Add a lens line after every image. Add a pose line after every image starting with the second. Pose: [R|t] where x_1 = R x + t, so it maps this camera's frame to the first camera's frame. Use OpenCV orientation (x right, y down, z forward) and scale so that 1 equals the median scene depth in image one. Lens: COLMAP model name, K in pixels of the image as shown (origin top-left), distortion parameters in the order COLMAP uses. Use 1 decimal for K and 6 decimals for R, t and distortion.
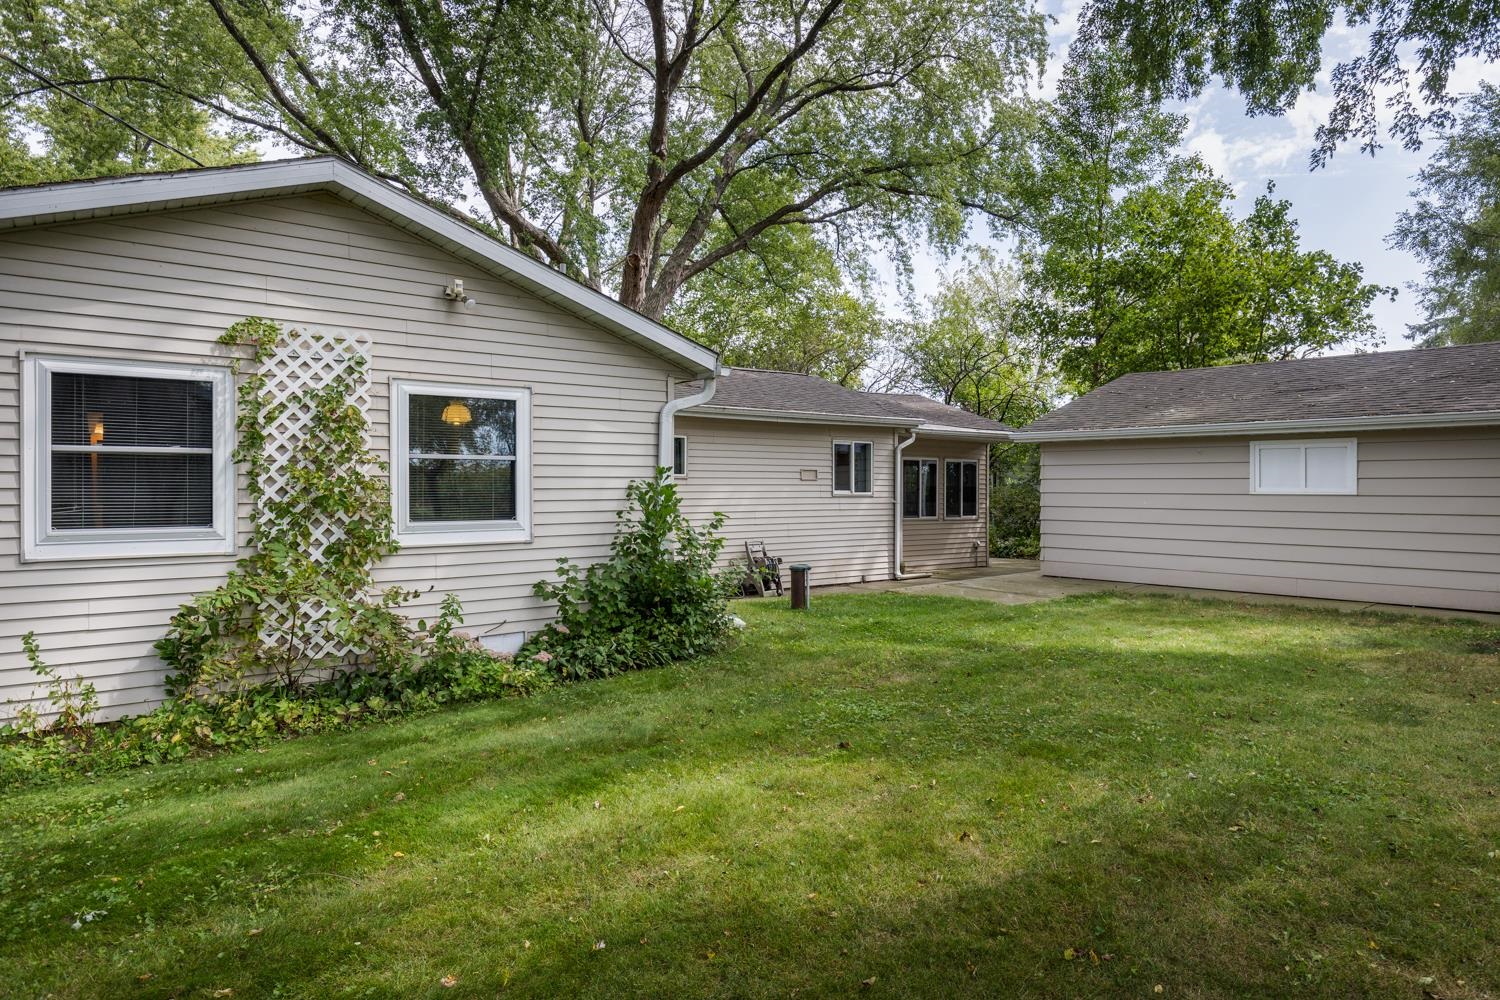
lens RADIAL K [[910.2, 0, 750.0], [0, 910.2, 500.0], [0, 0, 1]] dist [0.000975, 0.000189]
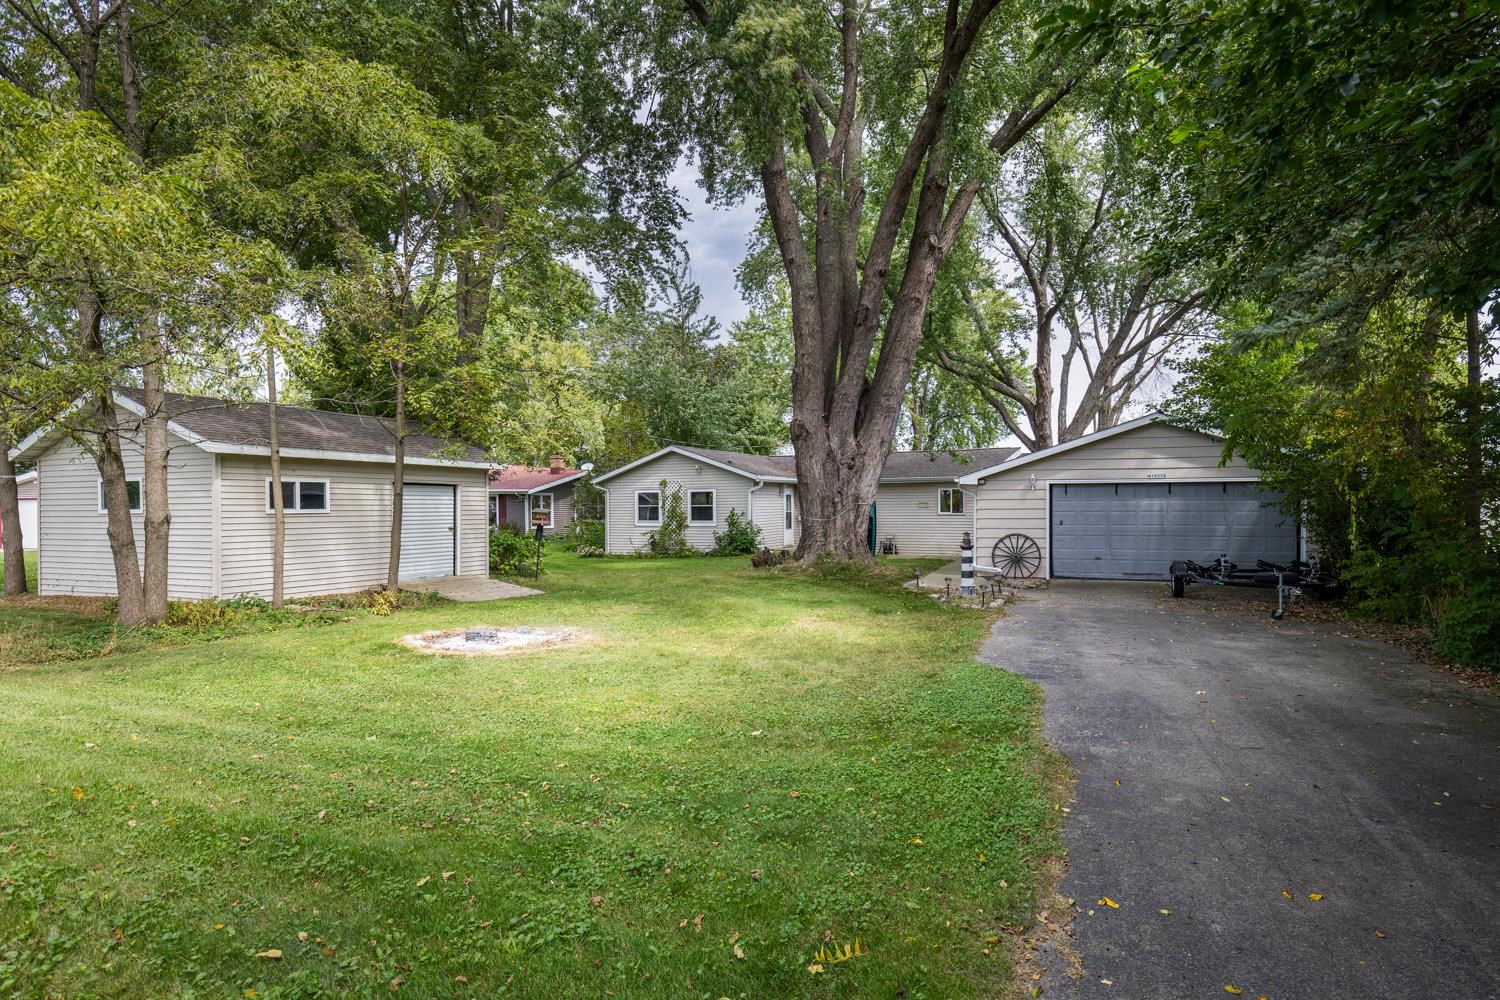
lens RADIAL K [[813.0, 0, 750.0], [0, 813.0, 500.0], [0, 0, 1]] dist [0.000410, 0.000202]
pose [[0.430186, -0.017590, -0.902569, 3.659184], [-0.002900, 0.999778, -0.020867, 0.006173], [0.902735, 0.011594, 0.430040, -0.490880]]
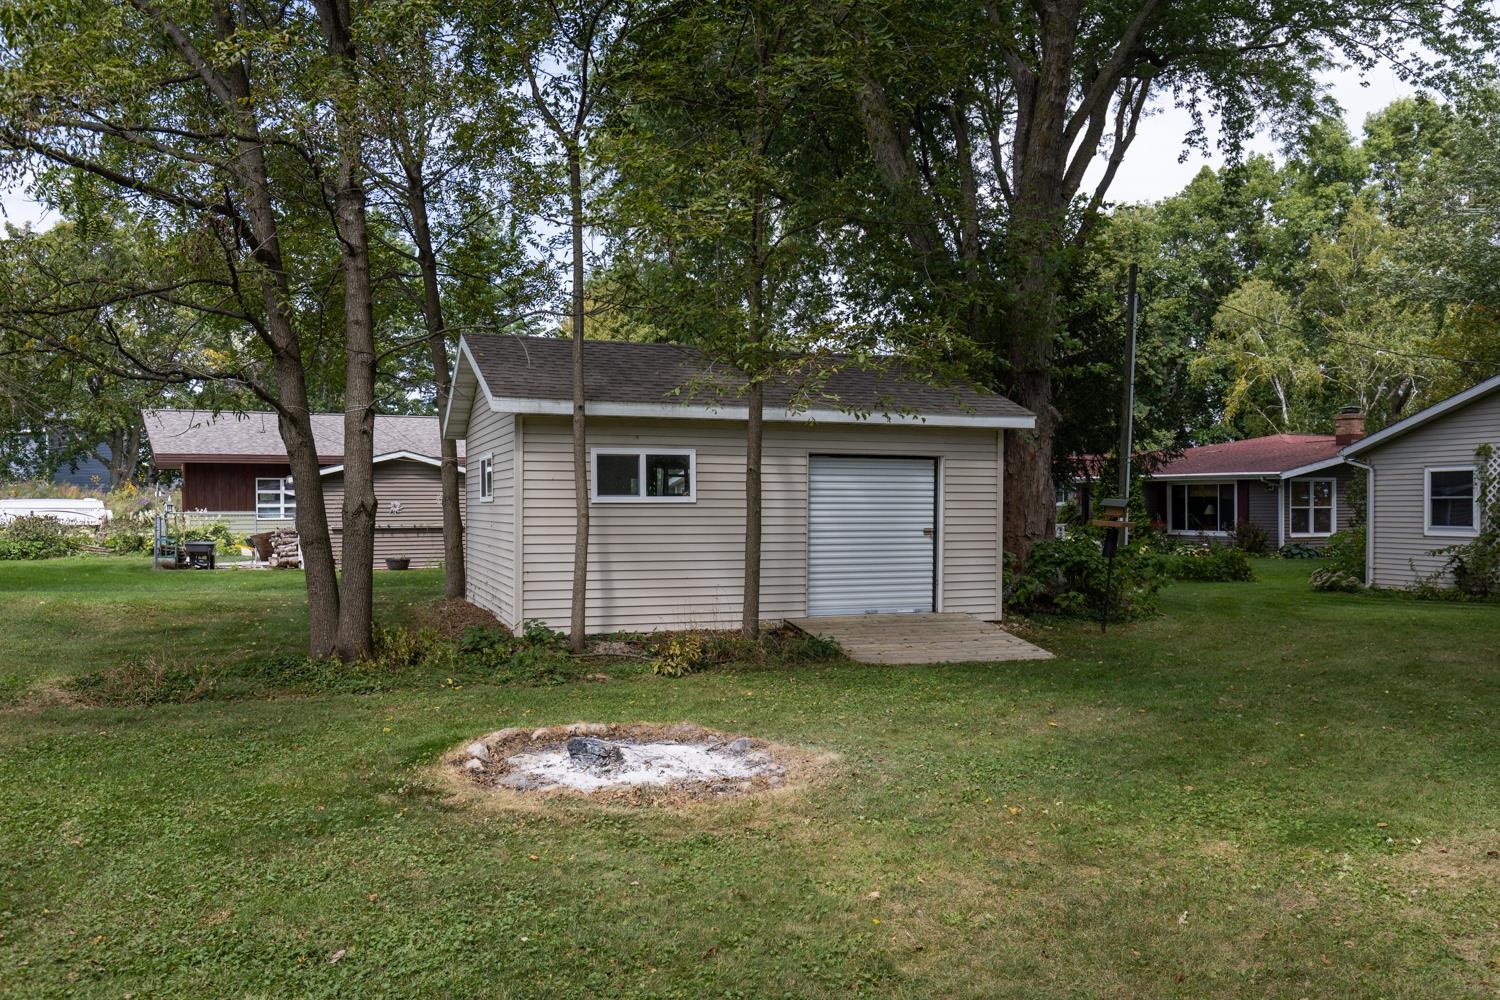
lens RADIAL K [[1156.5, 0, 750.0], [0, 1156.5, 500.0], [0, 0, 1]] dist [0.000890, 0.002049]
pose [[-0.325102, -0.012766, -0.945593, 3.089951], [-0.013669, 0.999868, -0.008799, 0.010056], [0.945580, 0.010065, -0.325234, 0.125568]]
